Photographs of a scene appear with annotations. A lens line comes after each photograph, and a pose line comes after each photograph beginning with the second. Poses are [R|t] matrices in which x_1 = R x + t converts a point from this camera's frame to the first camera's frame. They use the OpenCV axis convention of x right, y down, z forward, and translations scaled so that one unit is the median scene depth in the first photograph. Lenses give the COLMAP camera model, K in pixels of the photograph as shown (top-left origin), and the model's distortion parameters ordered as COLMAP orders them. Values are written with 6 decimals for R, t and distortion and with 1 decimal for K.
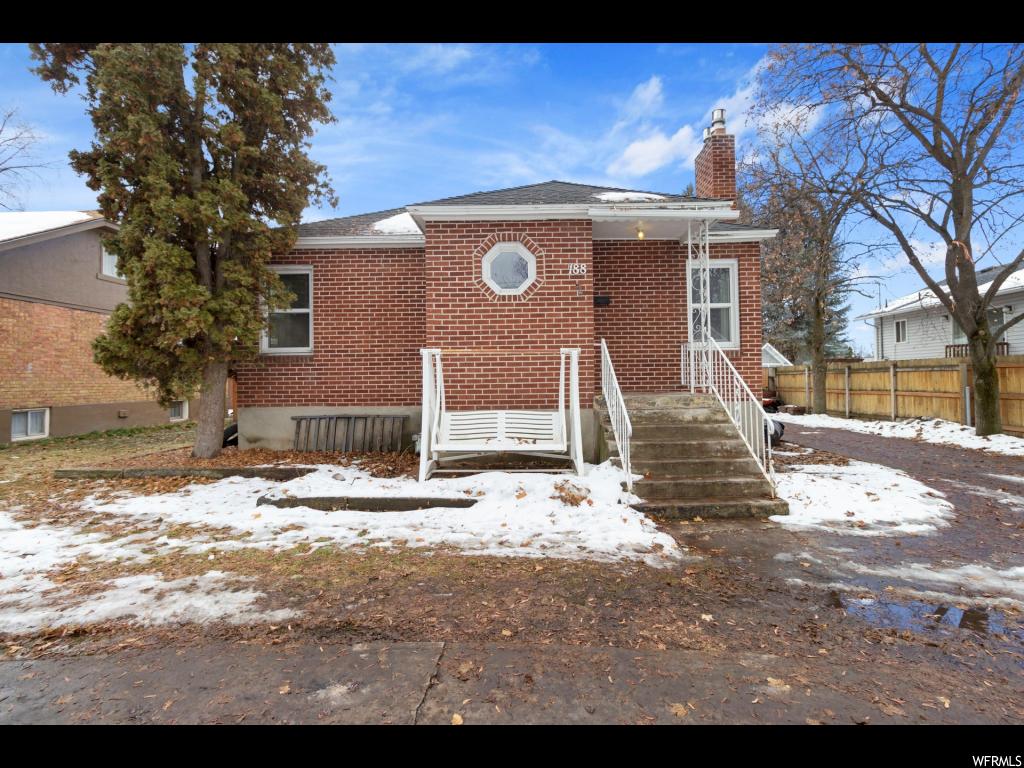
lens RADIAL K [[482.3, 0, 513.5], [0, 482.3, 371.6], [0, 0, 1]] dist [-0.000668, -0.000039]
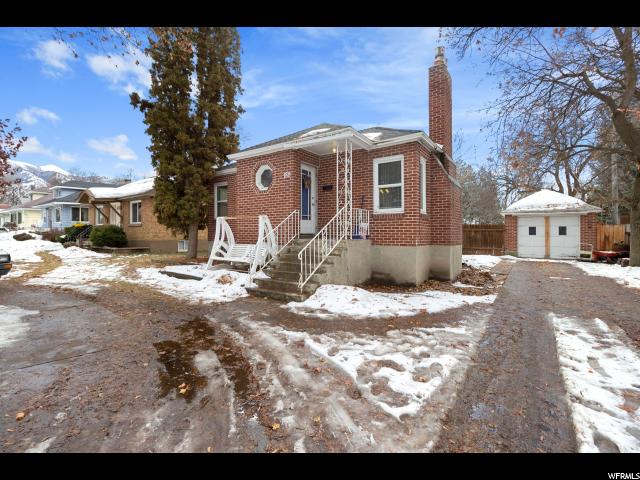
lens RADIAL K [[301.4, 0, 320.9], [0, 301.4, 232.3], [0, 0, 1]] dist [-0.000668, -0.000039]
pose [[0.820265, 0.013109, -0.571834, 0.954236], [-0.004251, 0.999849, 0.016823, 0.001712], [0.571969, -0.011368, 0.820197, 0.060238]]
